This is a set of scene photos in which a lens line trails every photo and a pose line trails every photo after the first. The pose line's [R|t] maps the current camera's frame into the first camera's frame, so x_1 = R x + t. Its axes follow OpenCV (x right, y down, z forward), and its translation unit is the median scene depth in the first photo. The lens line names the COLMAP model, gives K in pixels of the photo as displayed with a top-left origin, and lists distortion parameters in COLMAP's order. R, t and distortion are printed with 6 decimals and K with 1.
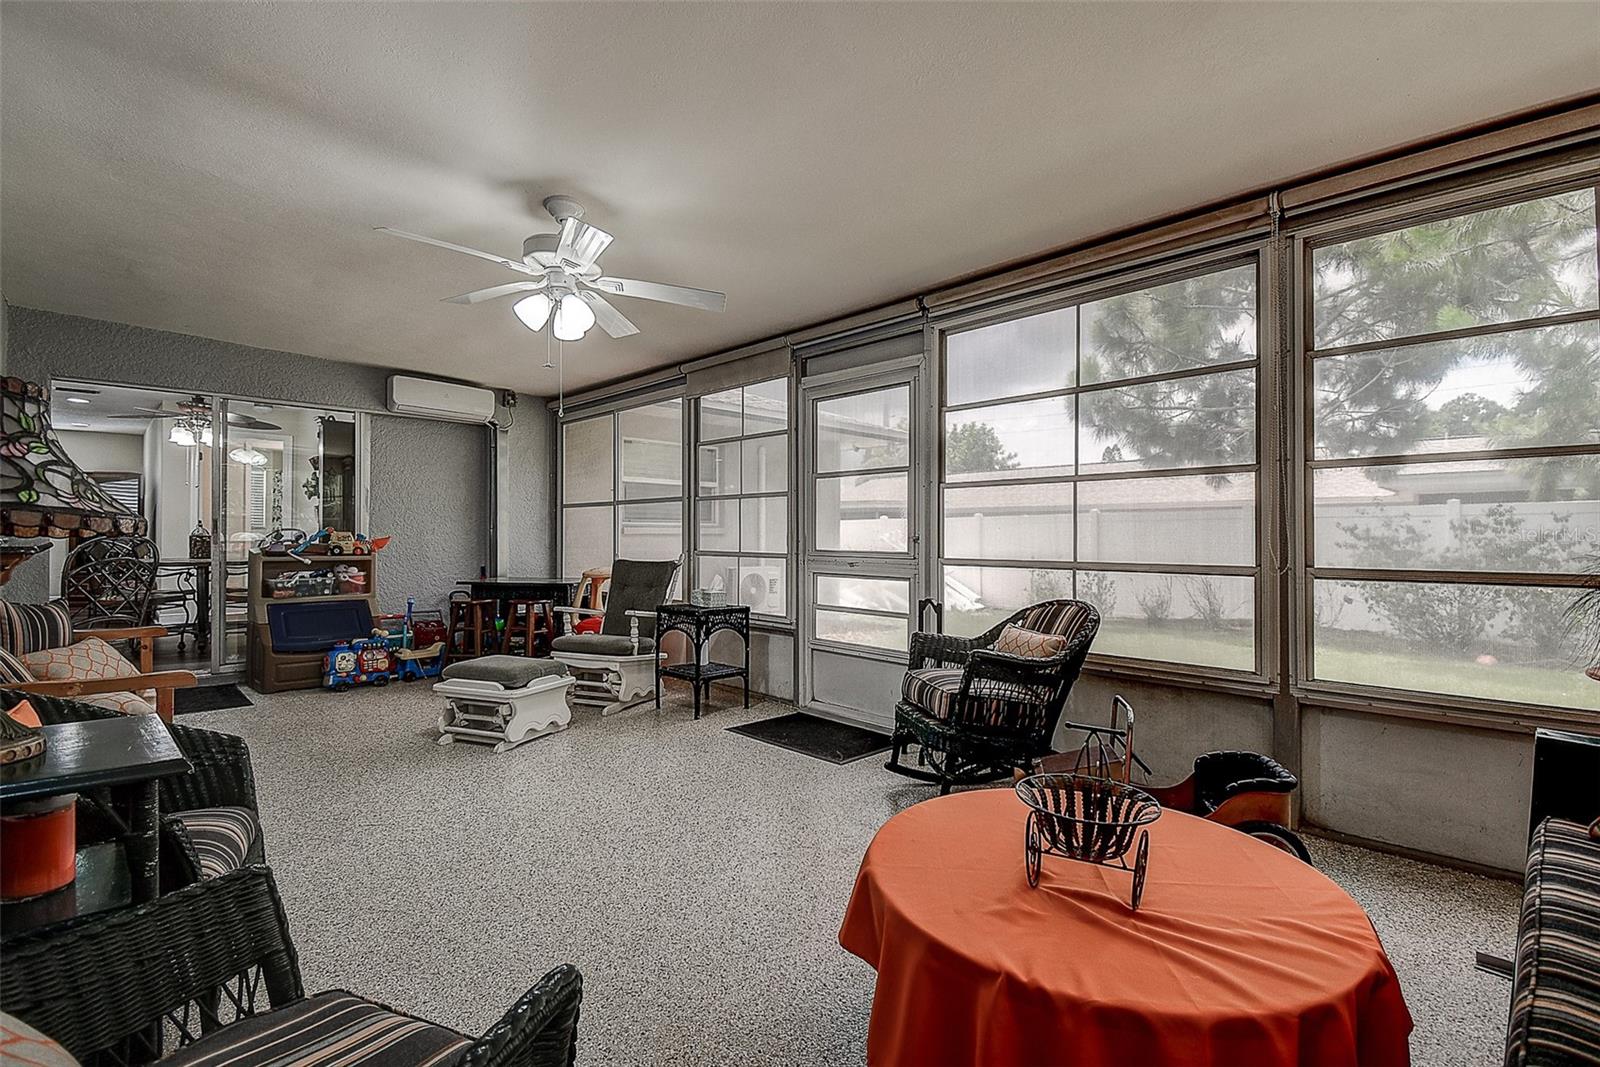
lens RADIAL K [[712.1, 0, 797.1], [0, 712.1, 530.2], [0, 0, 1]] dist [0.038888, -0.030016]
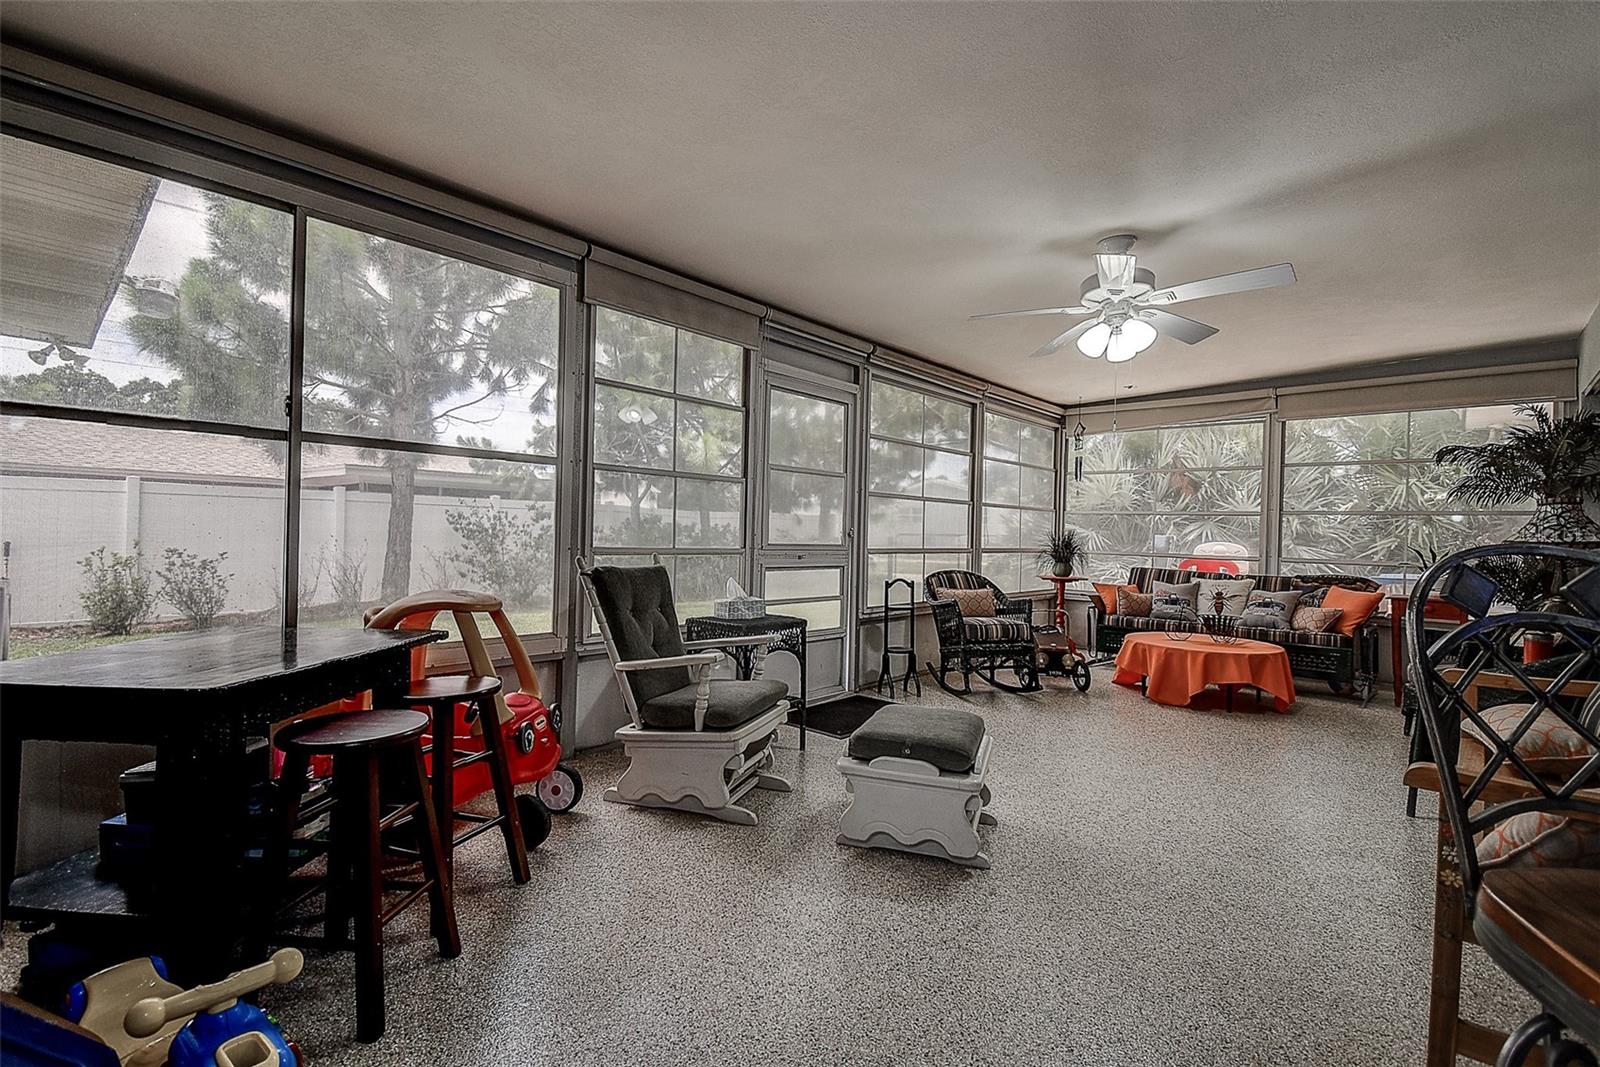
lens RADIAL K [[712.1, 0, 797.1], [0, 712.1, 530.2], [0, 0, 1]] dist [0.038888, -0.030016]
pose [[-0.059308, -0.005151, 0.998226, -1.046600], [-0.032422, 0.999469, 0.003231, 0.005344], [-0.997713, -0.032173, -0.059444, 1.150418]]
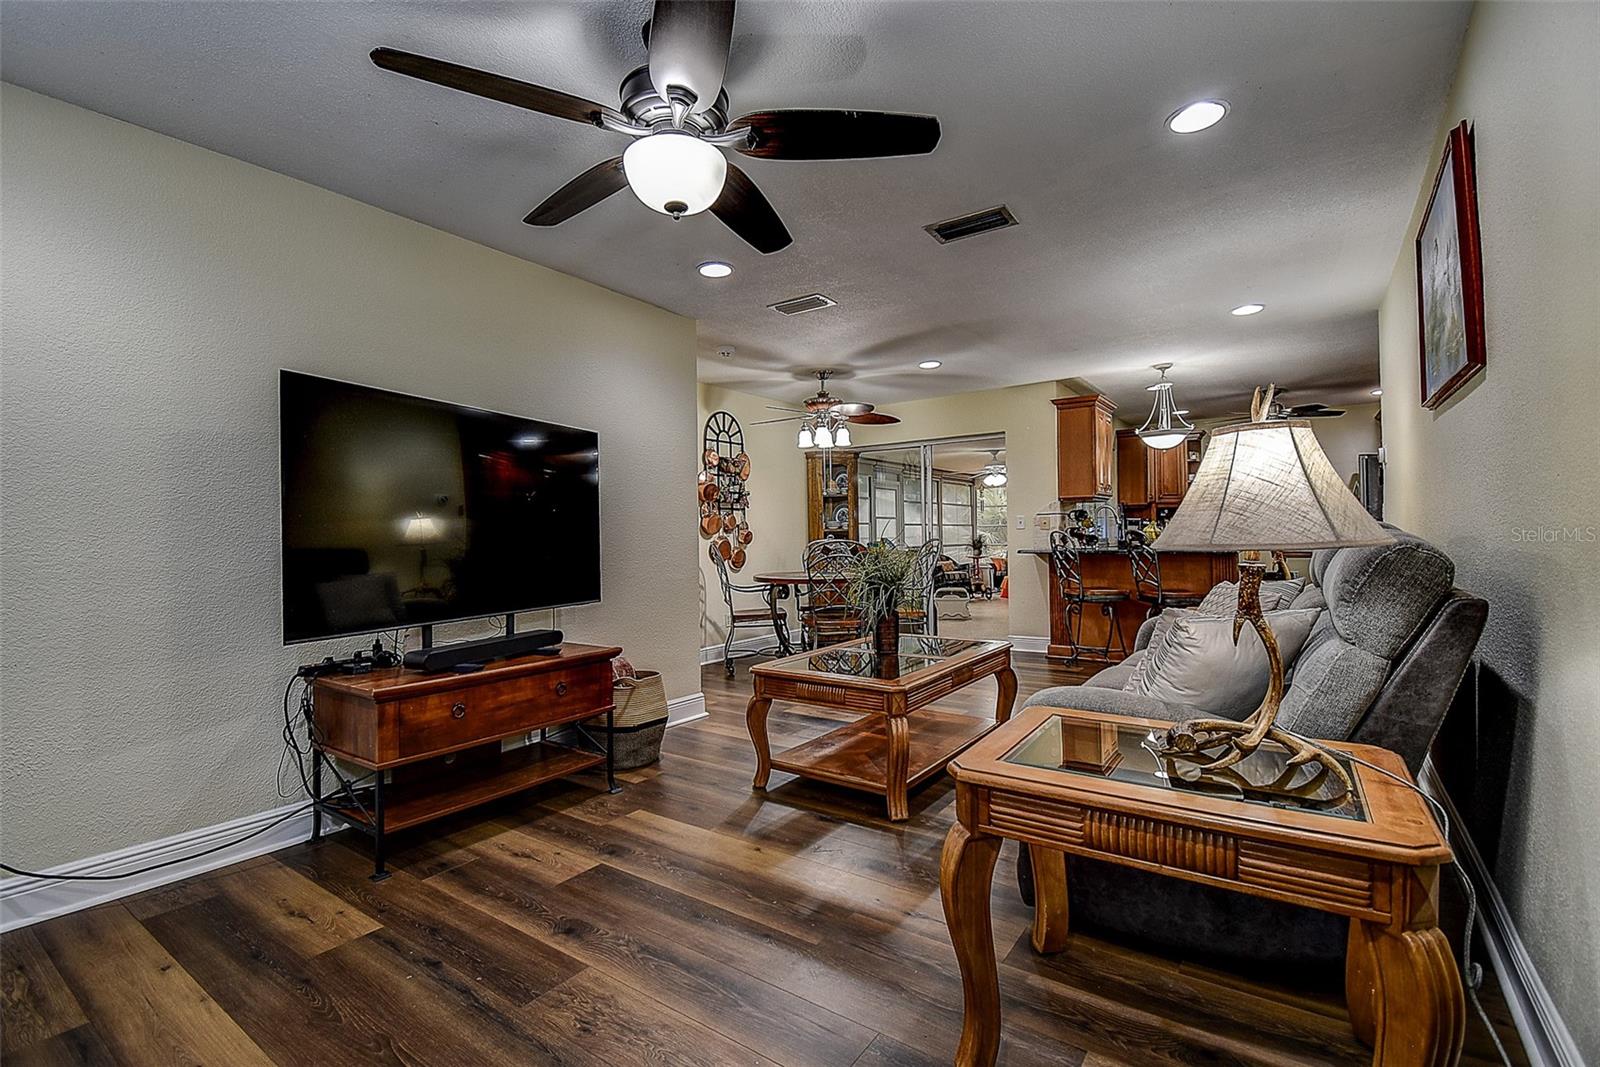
lens RADIAL K [[712.1, 0, 797.1], [0, 712.1, 530.2], [0, 0, 1]] dist [0.038888, -0.030016]
pose [[-0.192535, 0.007347, 0.981263, -2.760991], [0.010695, 0.999928, -0.005389, -0.022375], [-0.981232, 0.009457, -0.192599, 2.006559]]
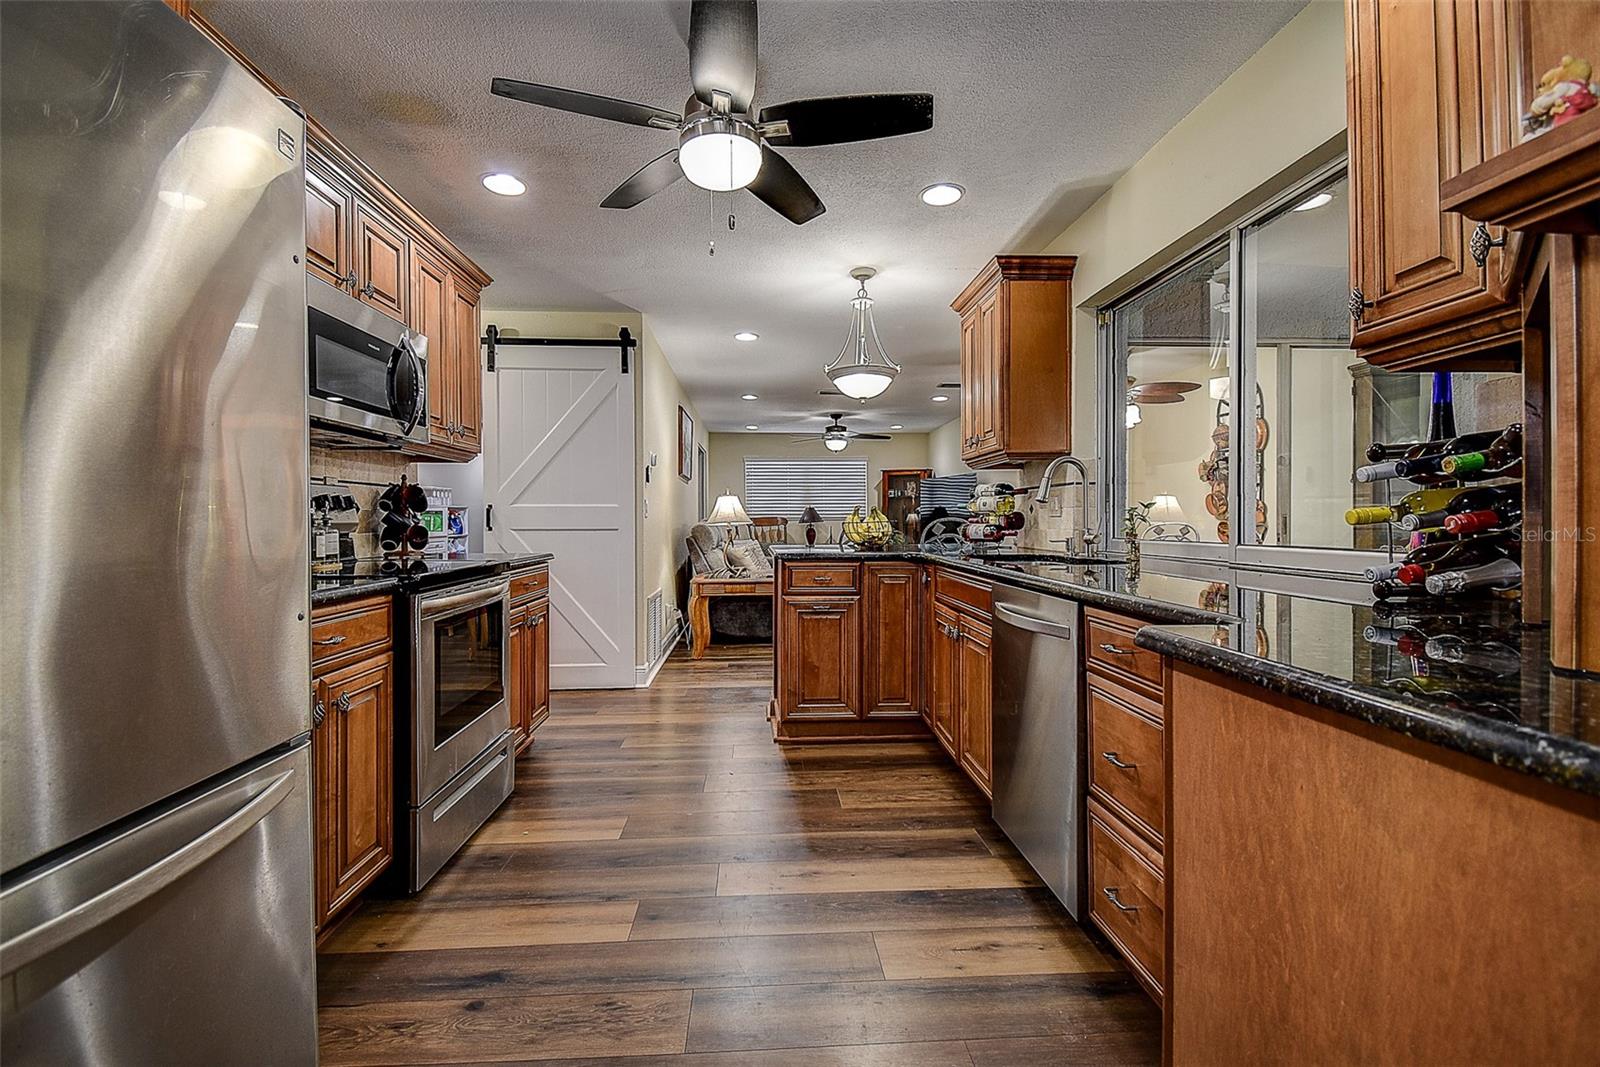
lens RADIAL K [[708.6, 0, 799.5], [0, 708.6, 530.3], [0, 0, 1]] dist [0.025656, -0.022472]
pose [[0.764418, 0.003468, -0.644711, -0.934777], [0.008951, 0.999832, 0.015990, -0.021819], [0.644658, -0.017994, 0.764259, 0.208183]]
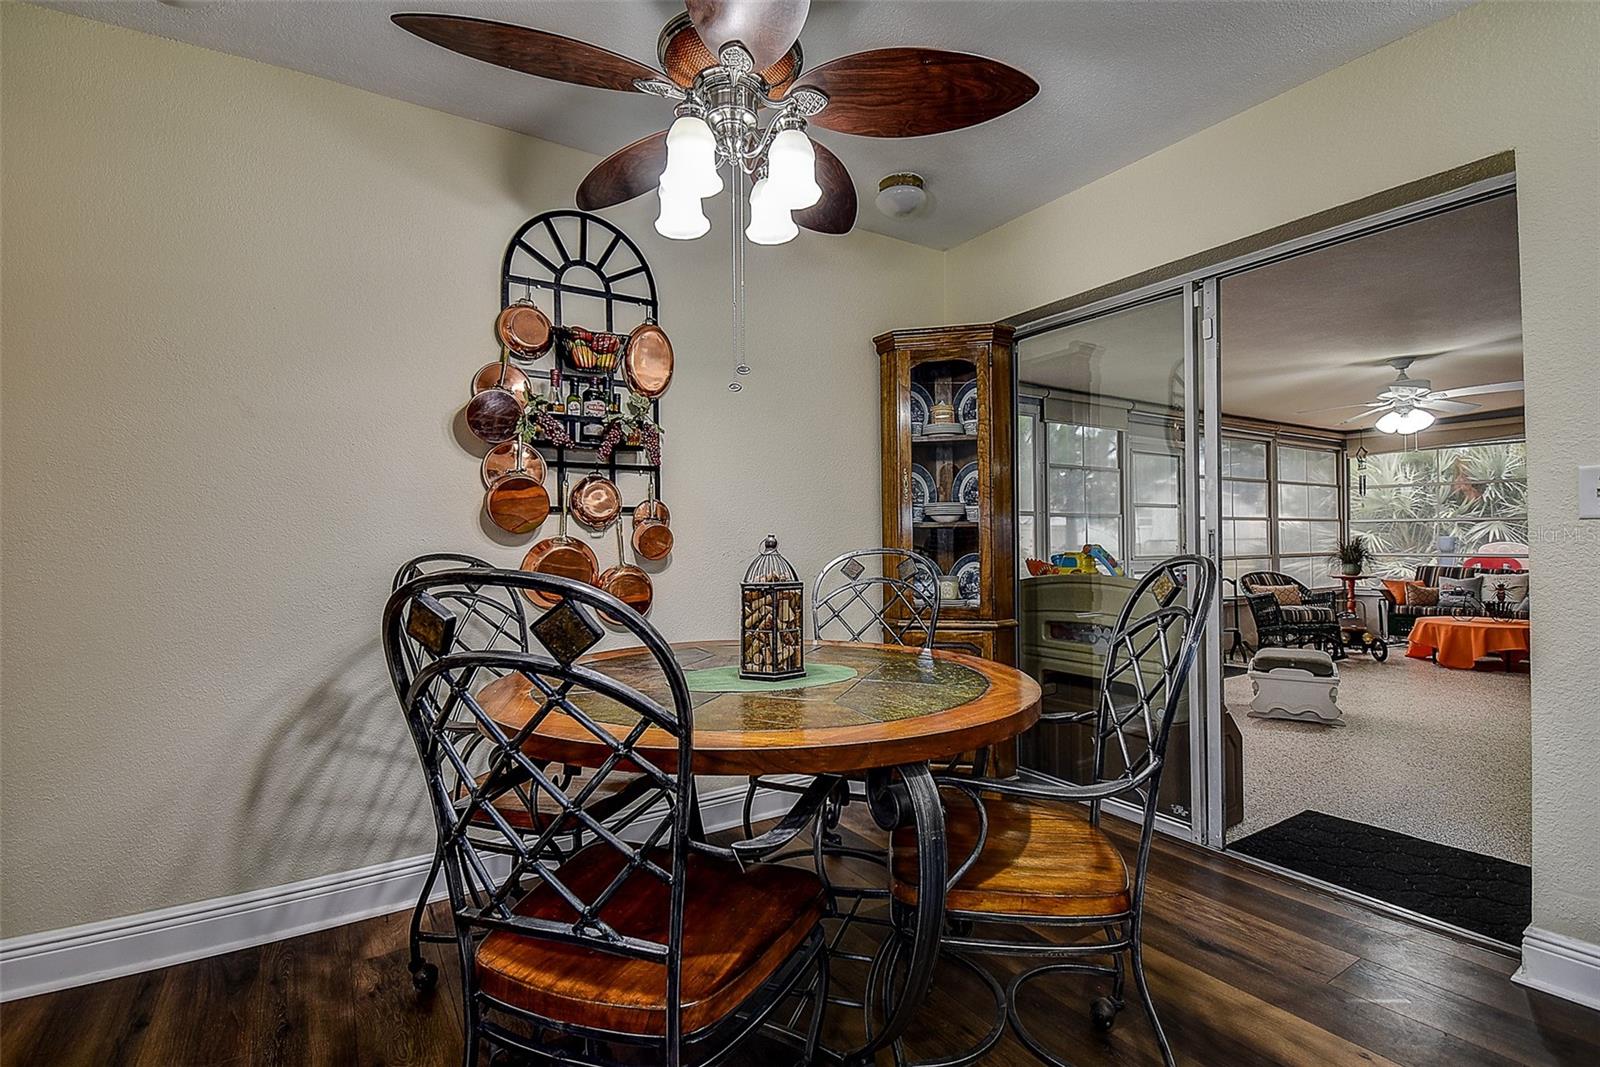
lens RADIAL K [[730.6, 0, 800.0], [0, 730.6, 529.3], [0, 0, 1]] dist [0.039037, -0.031567]
pose [[0.188862, 0.005933, 0.981986, -1.757814], [0.003103, 0.999973, -0.006638, -0.021652], [-0.981999, 0.004301, 0.188839, 1.562048]]
